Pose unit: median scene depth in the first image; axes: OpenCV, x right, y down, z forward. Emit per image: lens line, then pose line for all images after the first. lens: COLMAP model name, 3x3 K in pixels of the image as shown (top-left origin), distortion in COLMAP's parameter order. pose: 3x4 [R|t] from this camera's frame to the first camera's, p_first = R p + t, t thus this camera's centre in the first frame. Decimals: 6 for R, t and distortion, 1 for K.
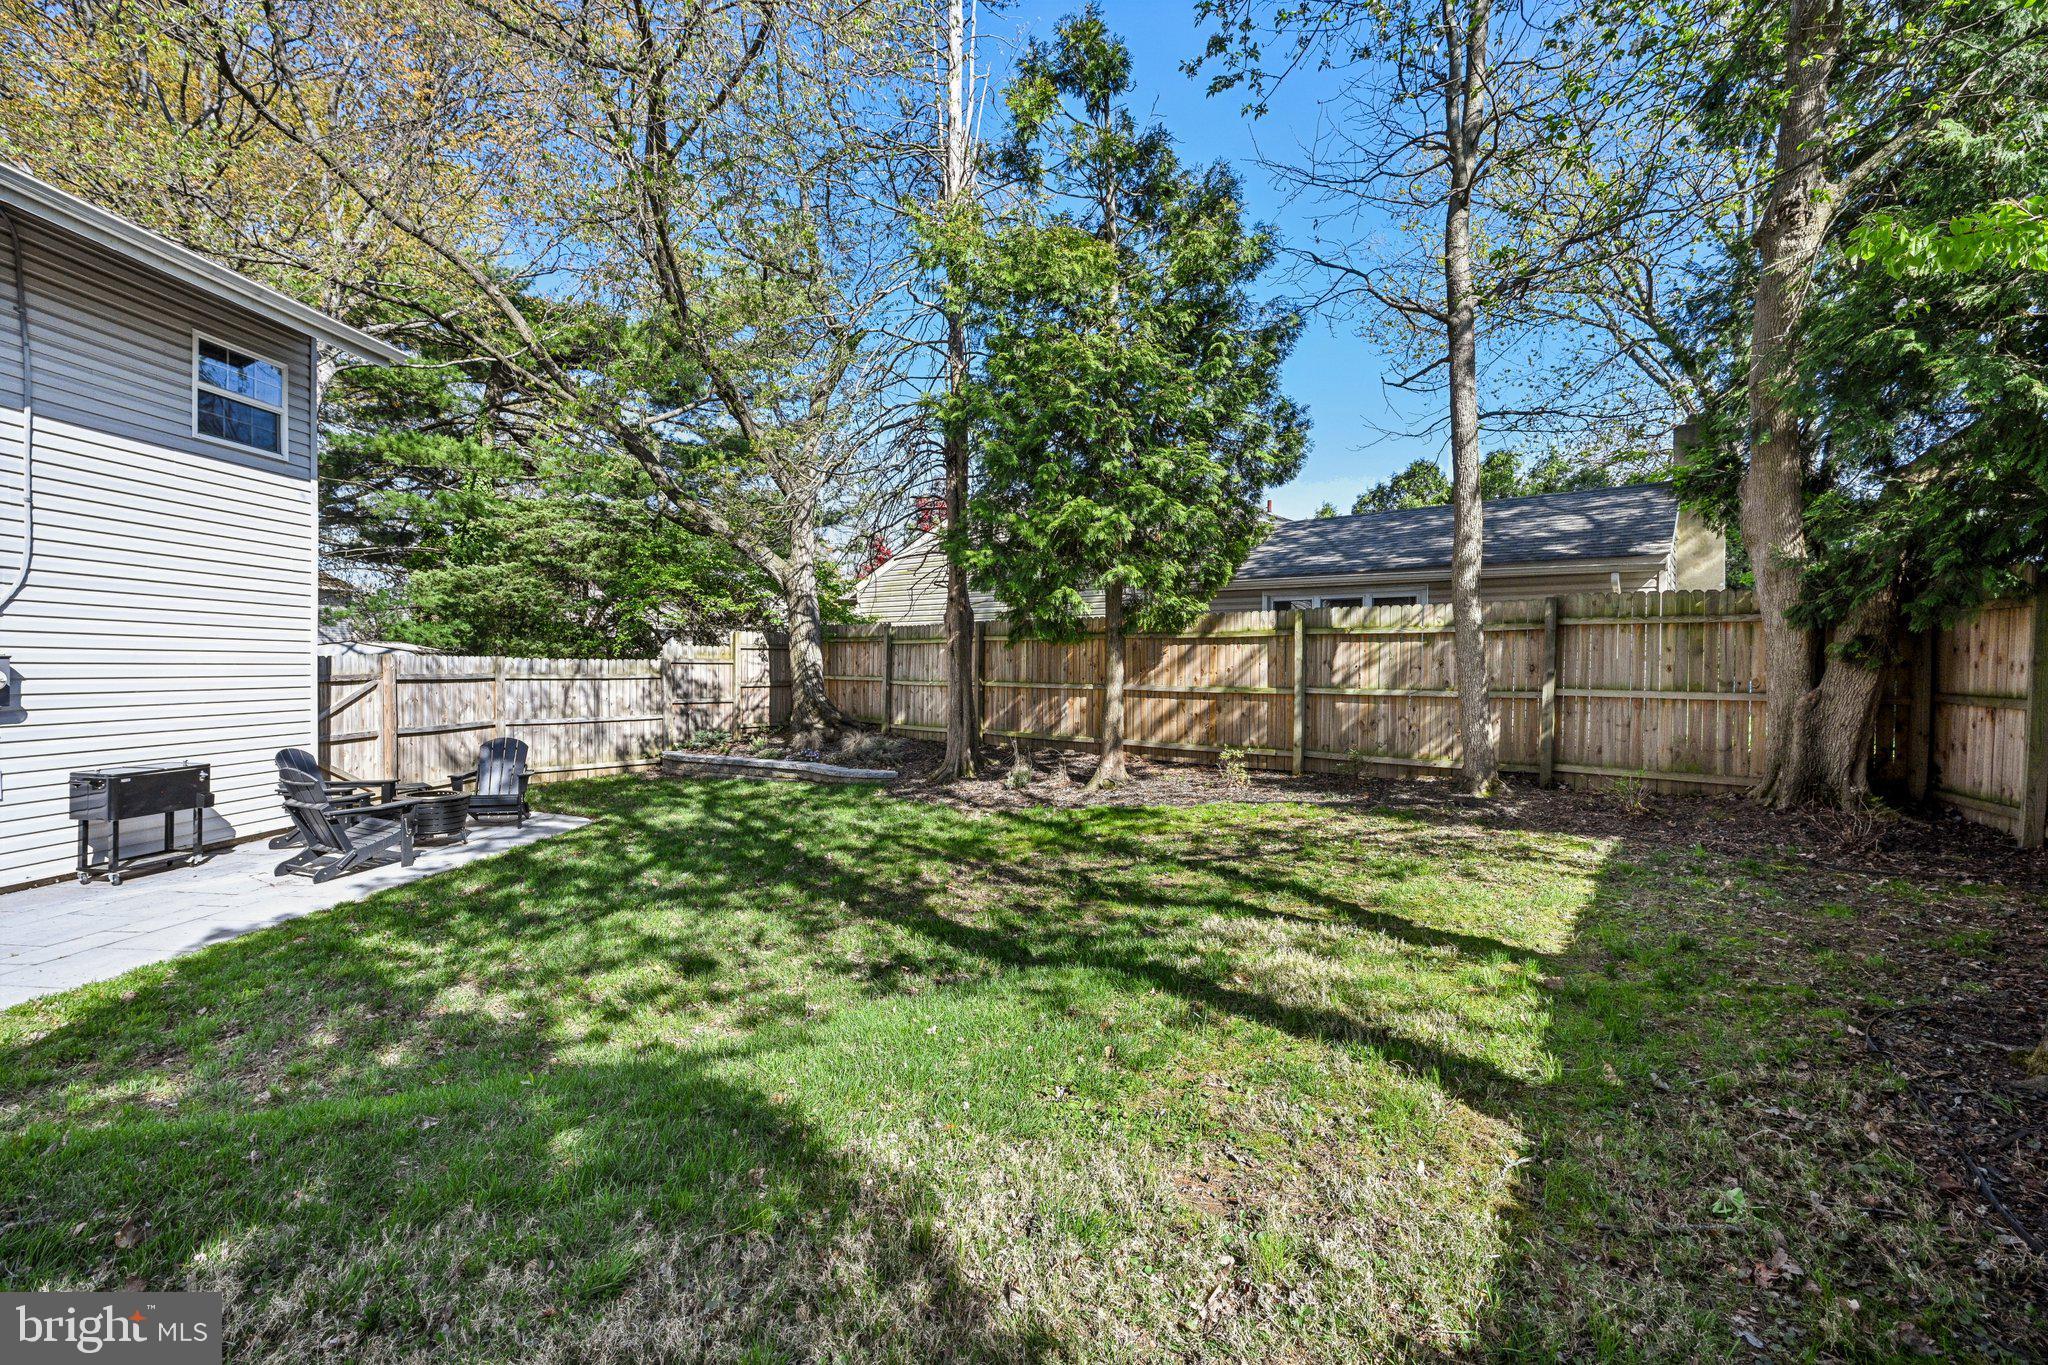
lens RADIAL K [[896.9, 0, 1013.2], [0, 896.9, 678.4], [0, 0, 1]] dist [-0.000449, 0.000795]
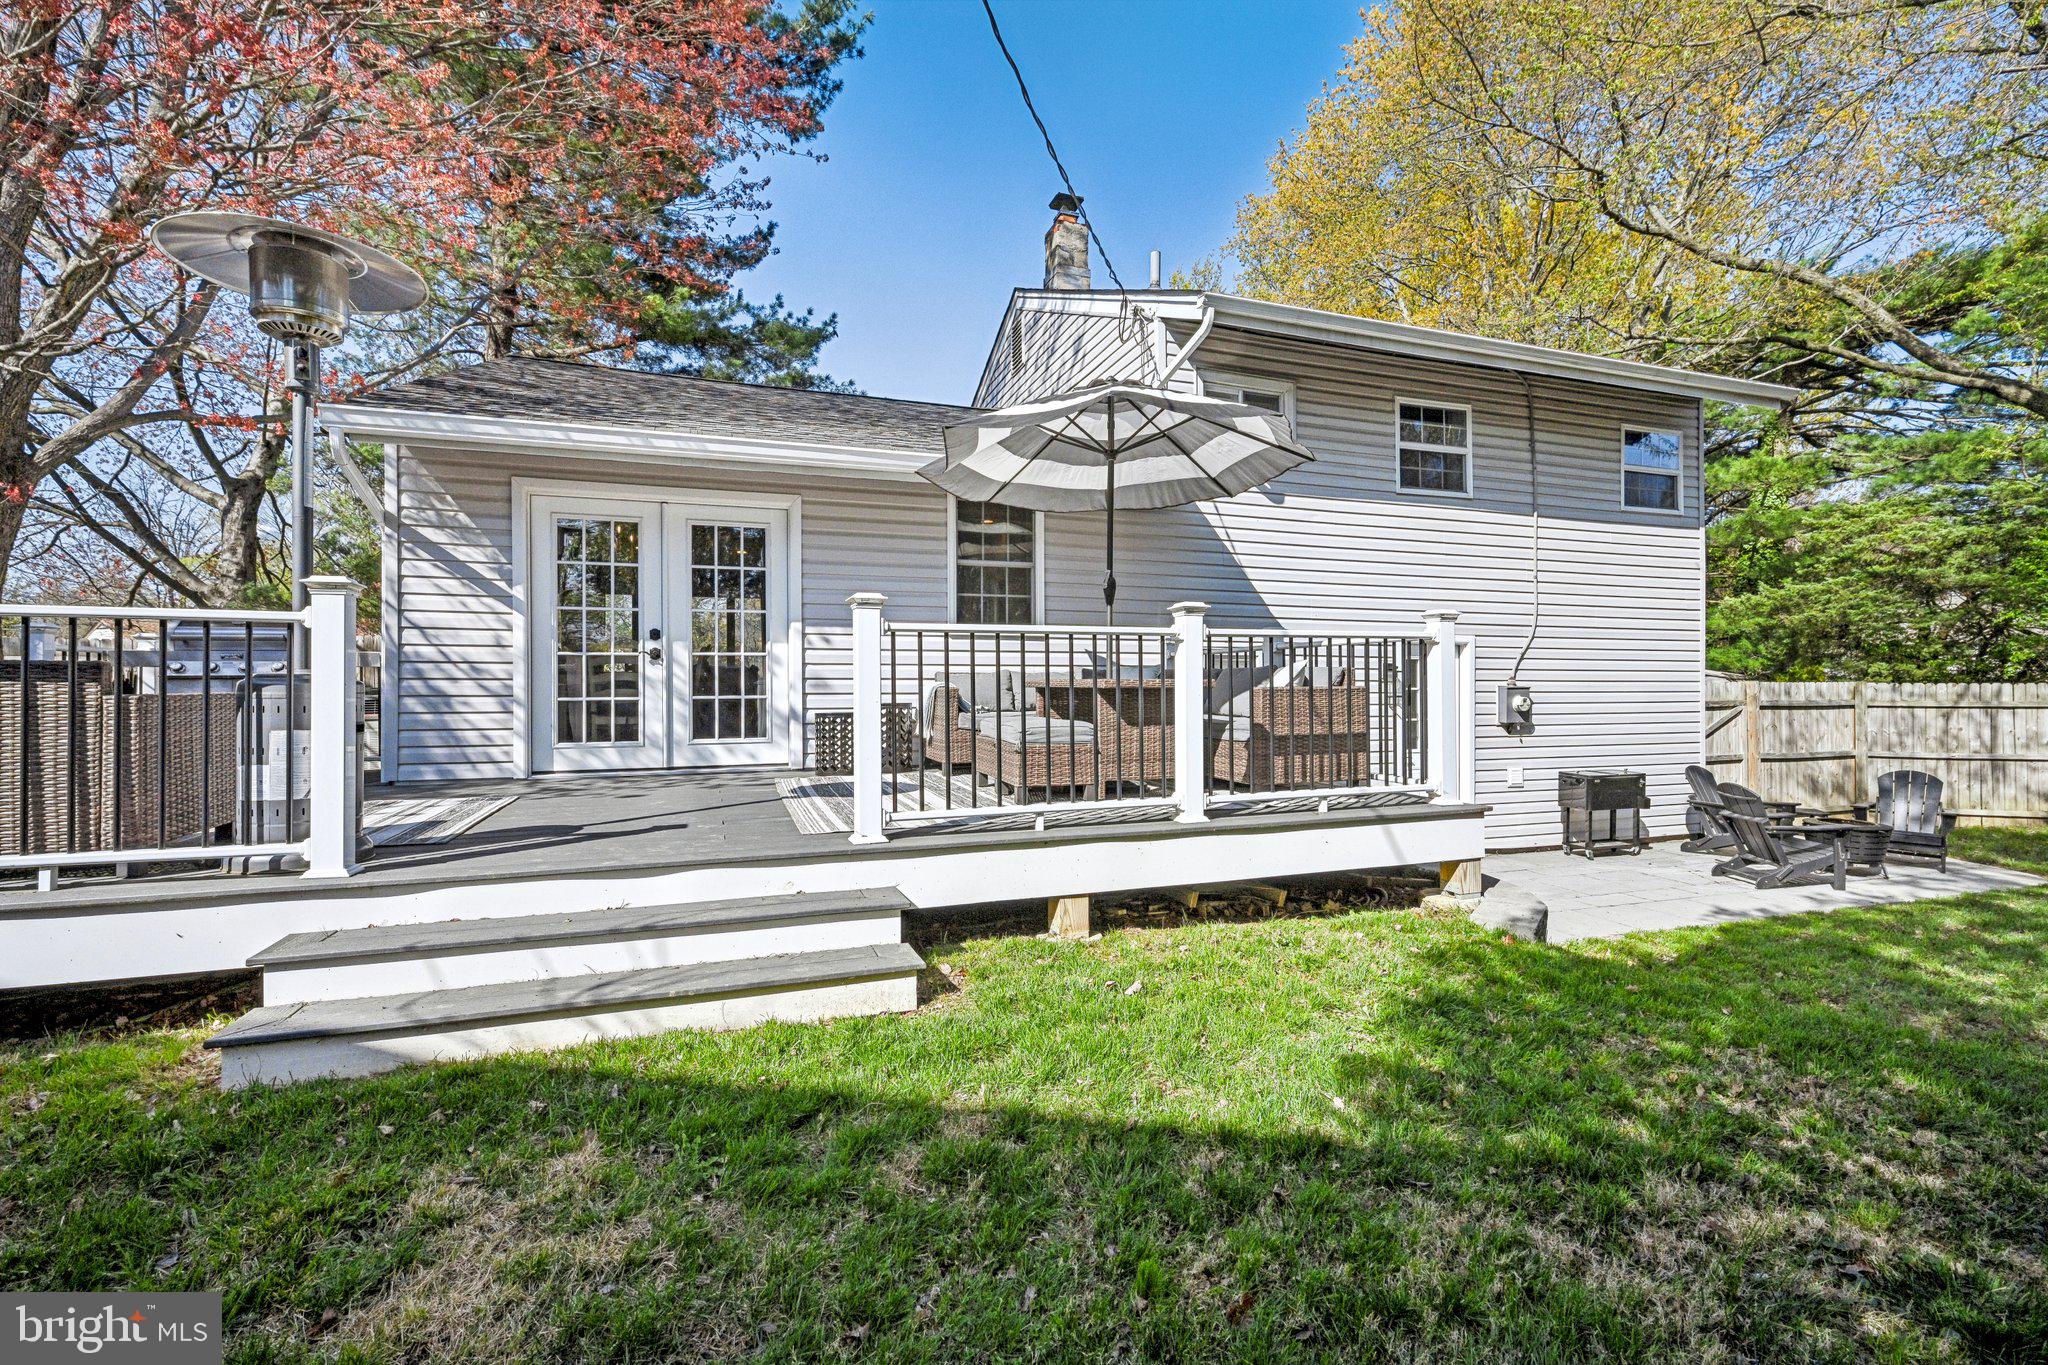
lens RADIAL K [[896.9, 0, 1015.2], [0, 896.9, 684.9], [0, 0, 1]] dist [-0.000449, 0.000795]
pose [[0.386106, -0.008653, -0.922414, -0.090826], [-0.008016, 0.999887, -0.012735, -0.003105], [0.922420, 0.012311, 0.385993, -0.256570]]
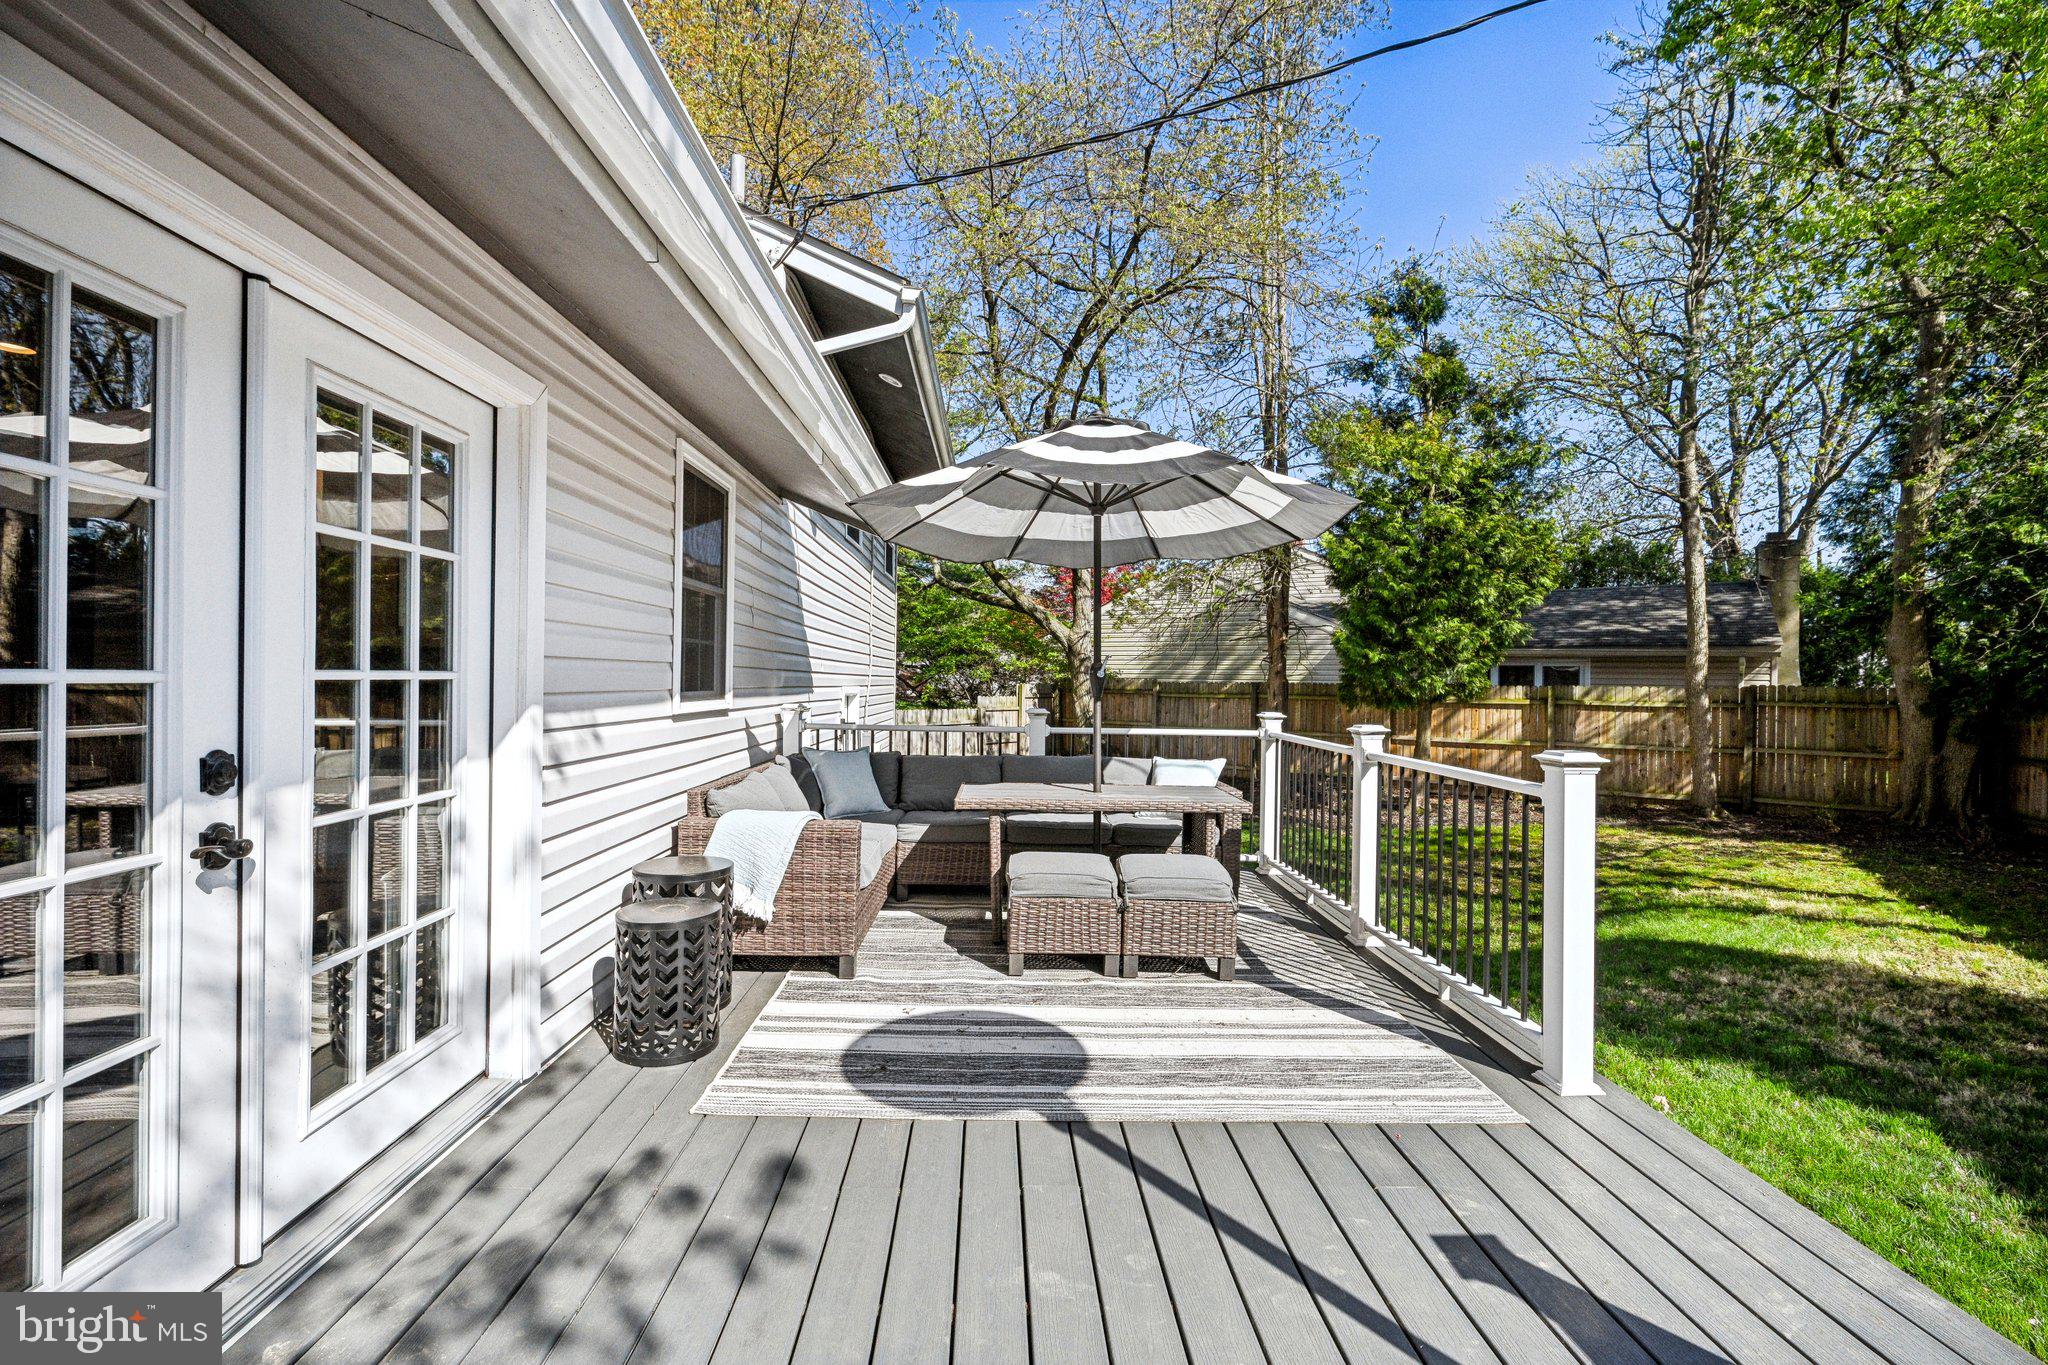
lens RADIAL K [[896.9, 0, 1027.4], [0, 896.9, 683.8], [0, 0, 1]] dist [-0.000449, 0.000795]
pose [[0.997960, 0.007078, 0.063455, -0.739930], [-0.006226, 0.999888, -0.013617, -0.070596], [-0.063544, 0.013194, 0.997892, -0.454116]]
